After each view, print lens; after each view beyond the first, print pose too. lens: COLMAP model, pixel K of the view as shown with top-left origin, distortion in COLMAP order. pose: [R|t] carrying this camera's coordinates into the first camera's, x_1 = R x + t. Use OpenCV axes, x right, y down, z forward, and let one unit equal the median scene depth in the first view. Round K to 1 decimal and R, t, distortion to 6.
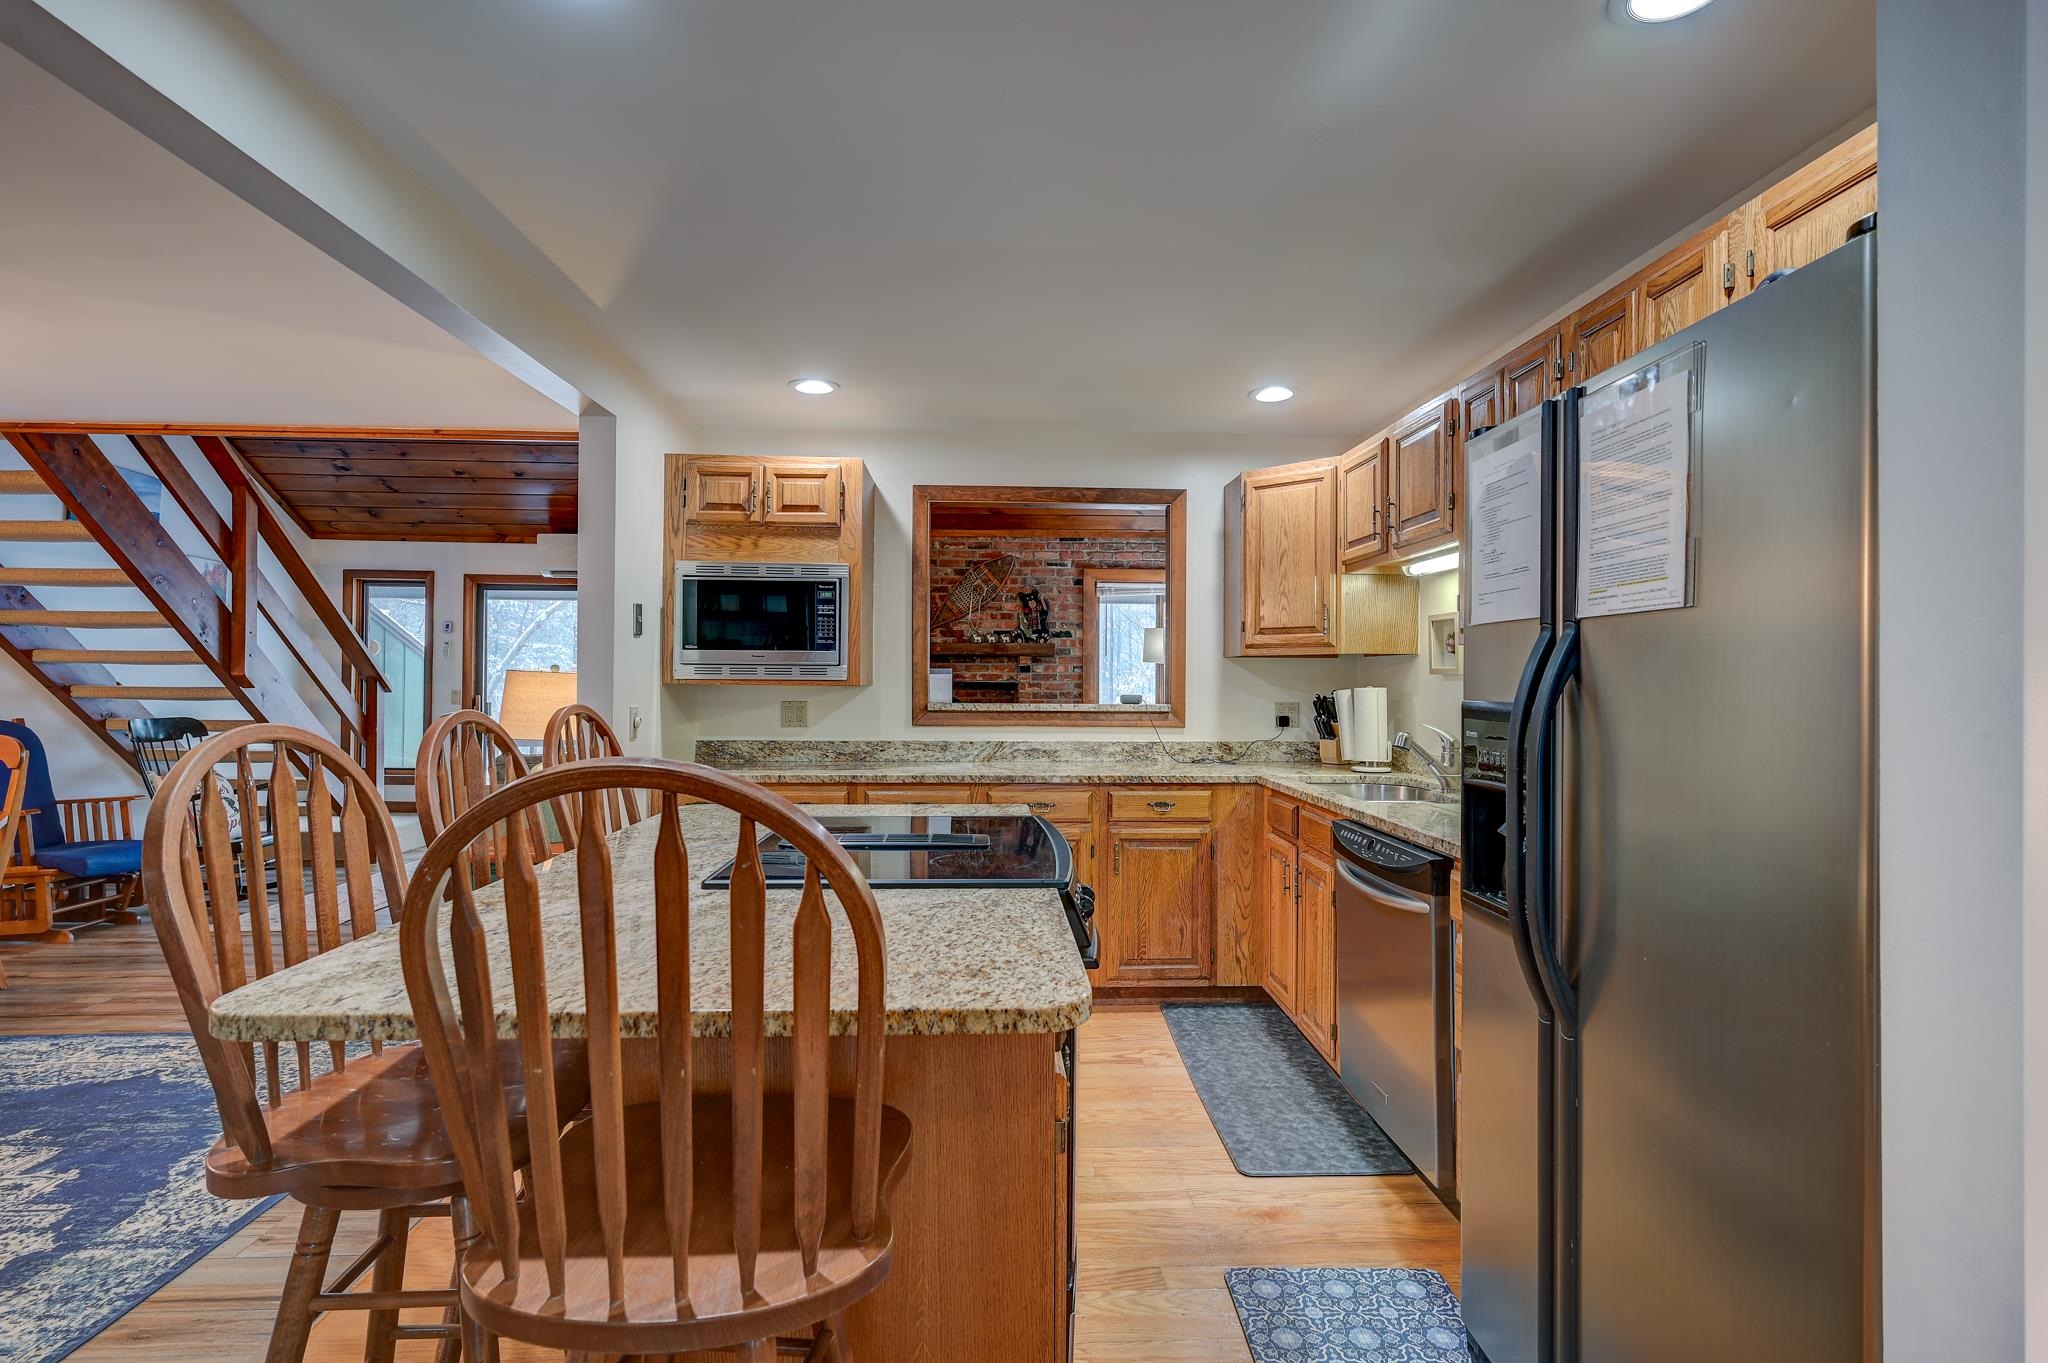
lens RADIAL K [[980.1, 0, 1028.0], [0, 980.1, 670.6], [0, 0, 1]] dist [0.001058, 0.000575]
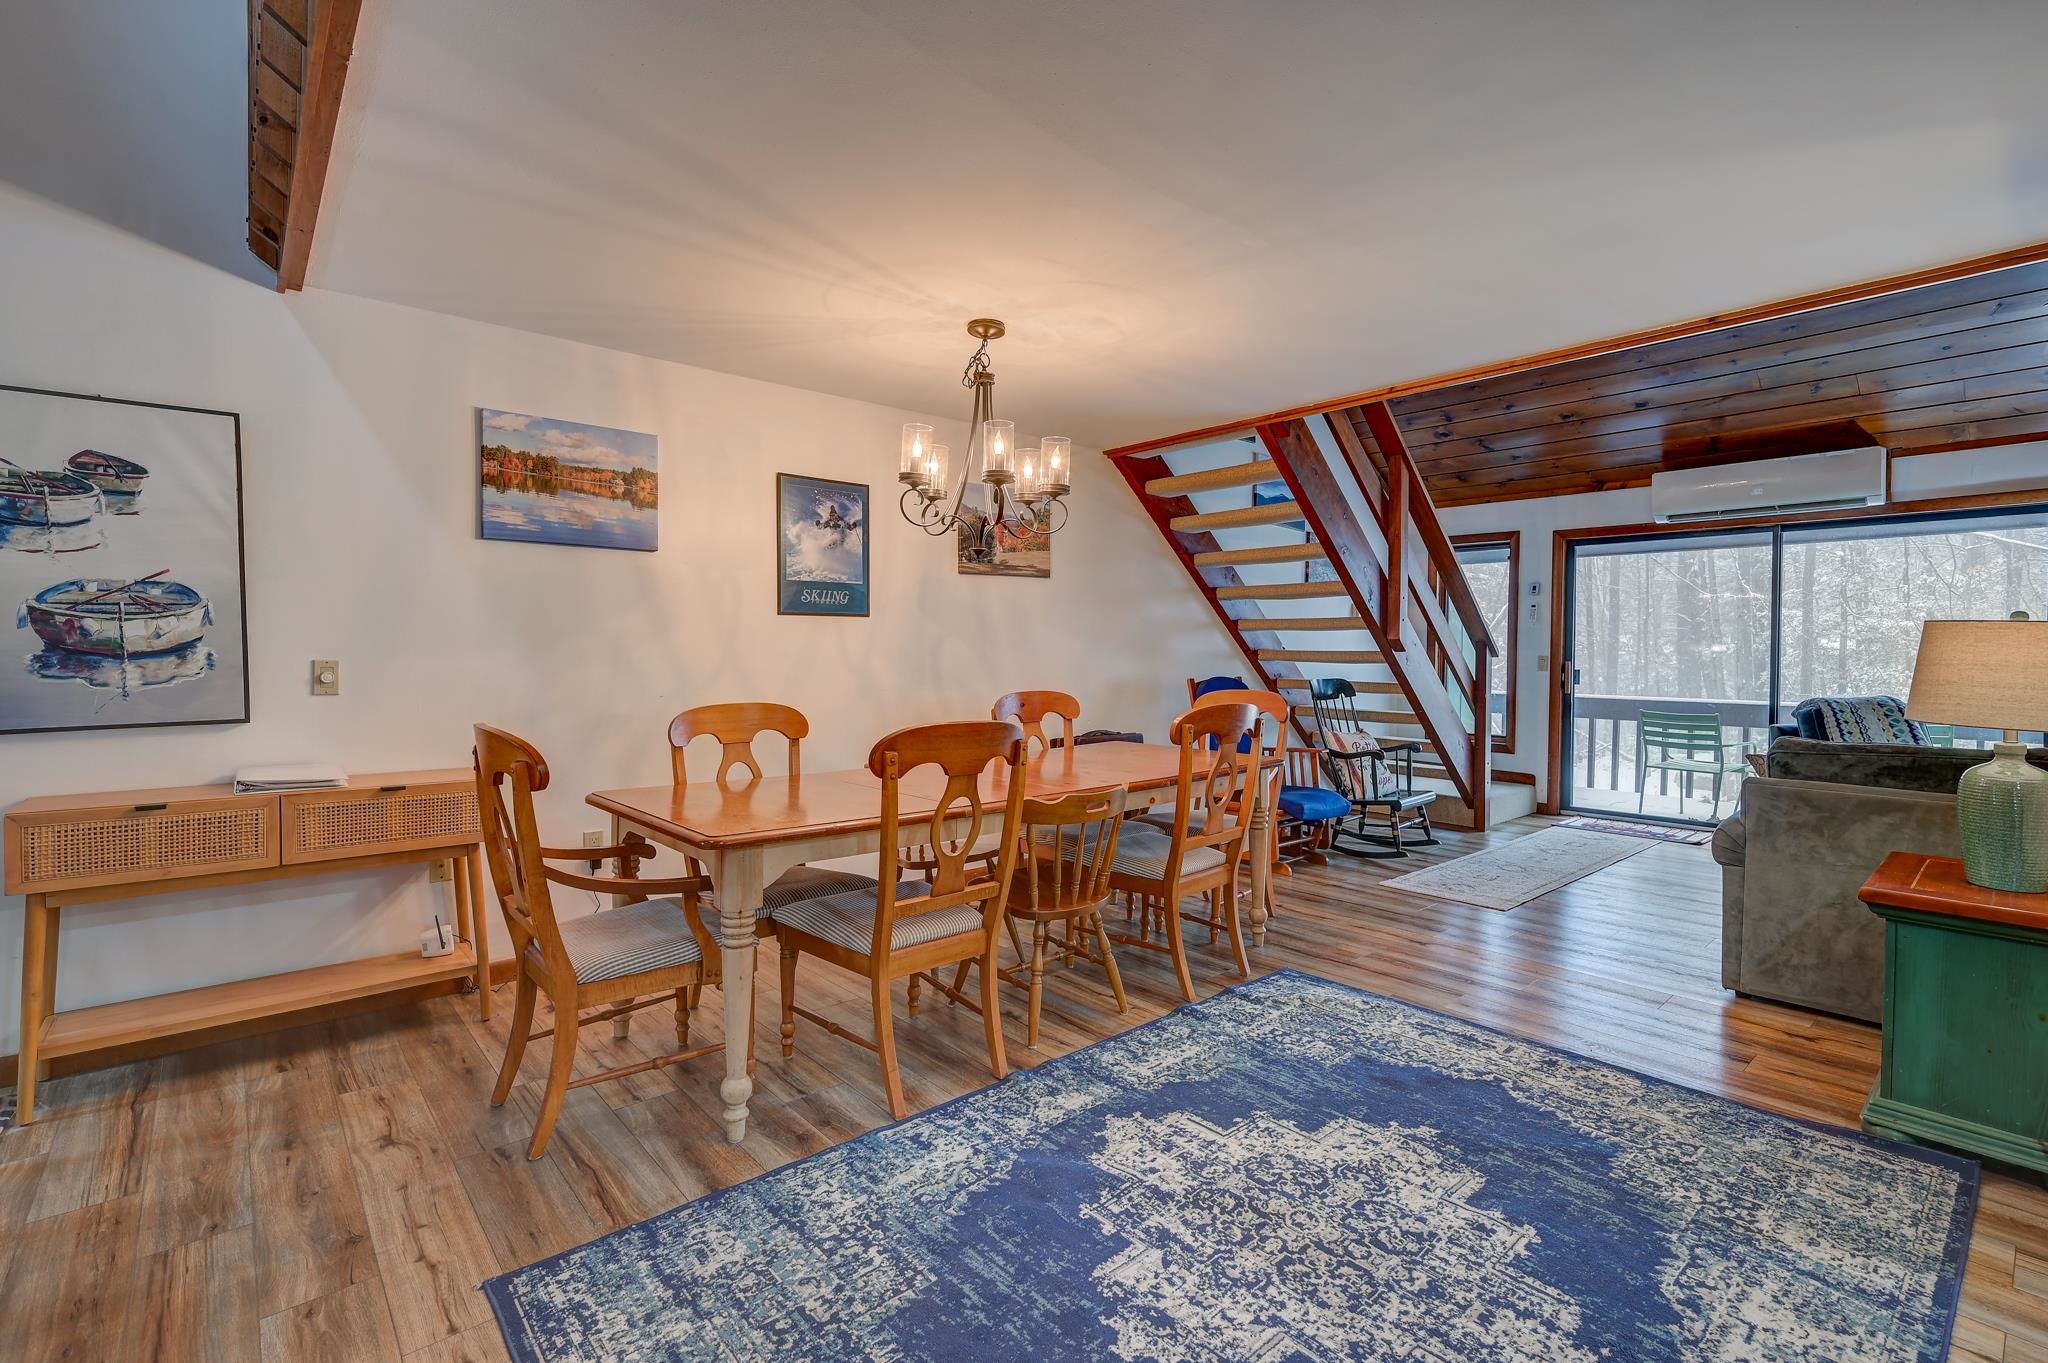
lens RADIAL K [[920.0, 0, 1026.0], [0, 920.0, 673.9], [0, 0, 1]] dist [0.000022, 0.000730]
pose [[0.624701, 0.018685, -0.780641, -0.336594], [0.009601, 0.999454, 0.031606, 0.007617], [0.780805, -0.027239, 0.624181, 0.104050]]
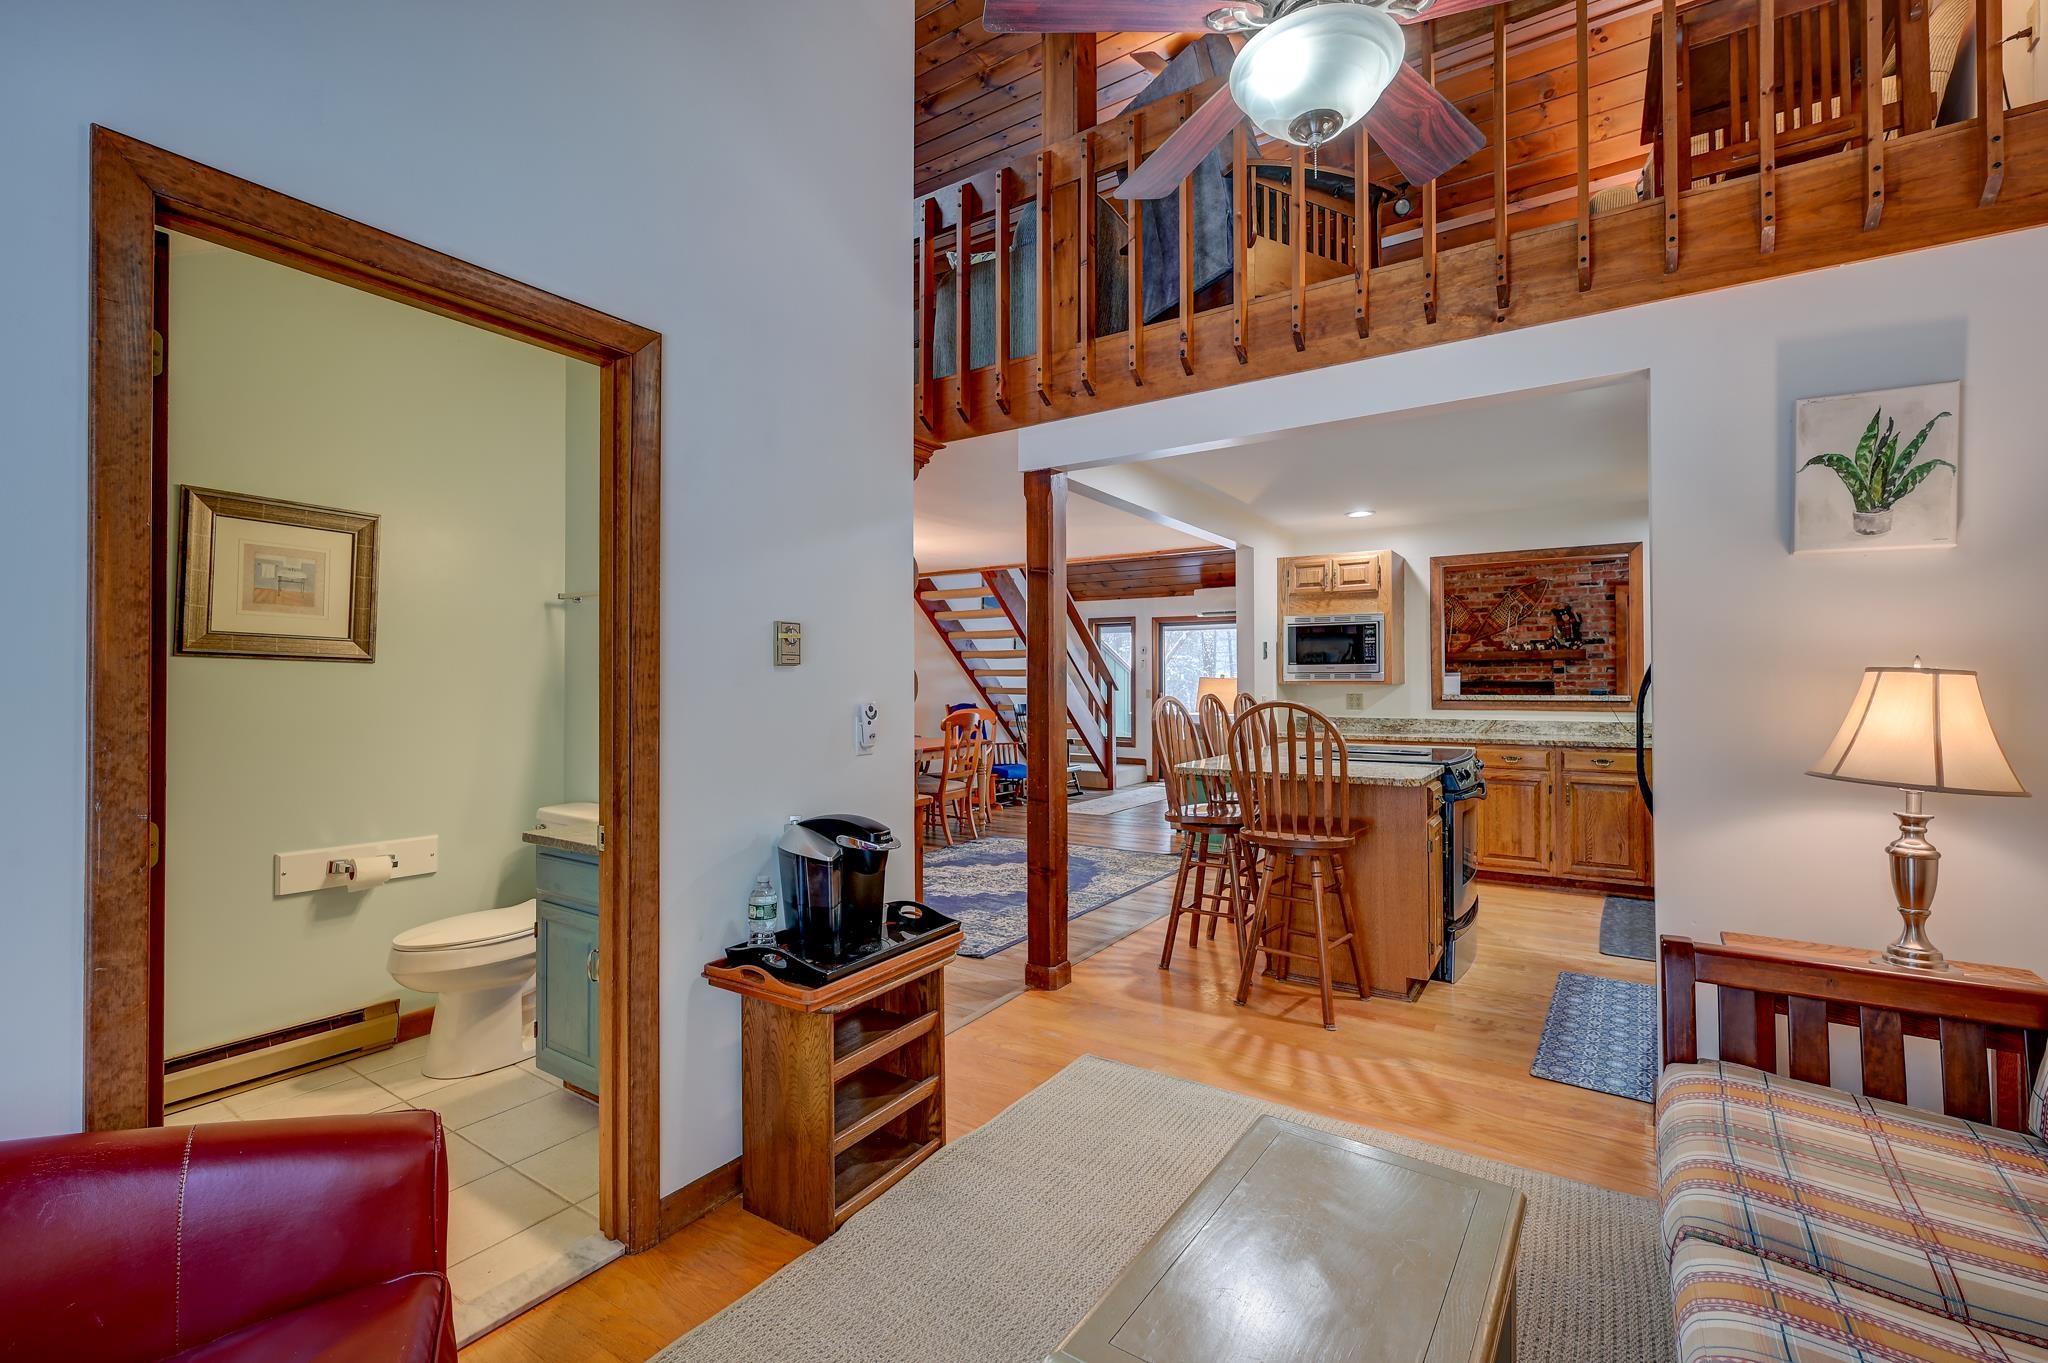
lens RADIAL K [[881.0, 0, 1023.3], [0, 881.0, 674.6], [0, 0, 1]] dist [-0.001256, -0.000085]
pose [[0.810297, -0.014225, -0.585847, 0.164583], [0.014820, 0.999883, -0.003781, -0.003774], [0.585833, -0.005618, 0.810413, -0.488439]]
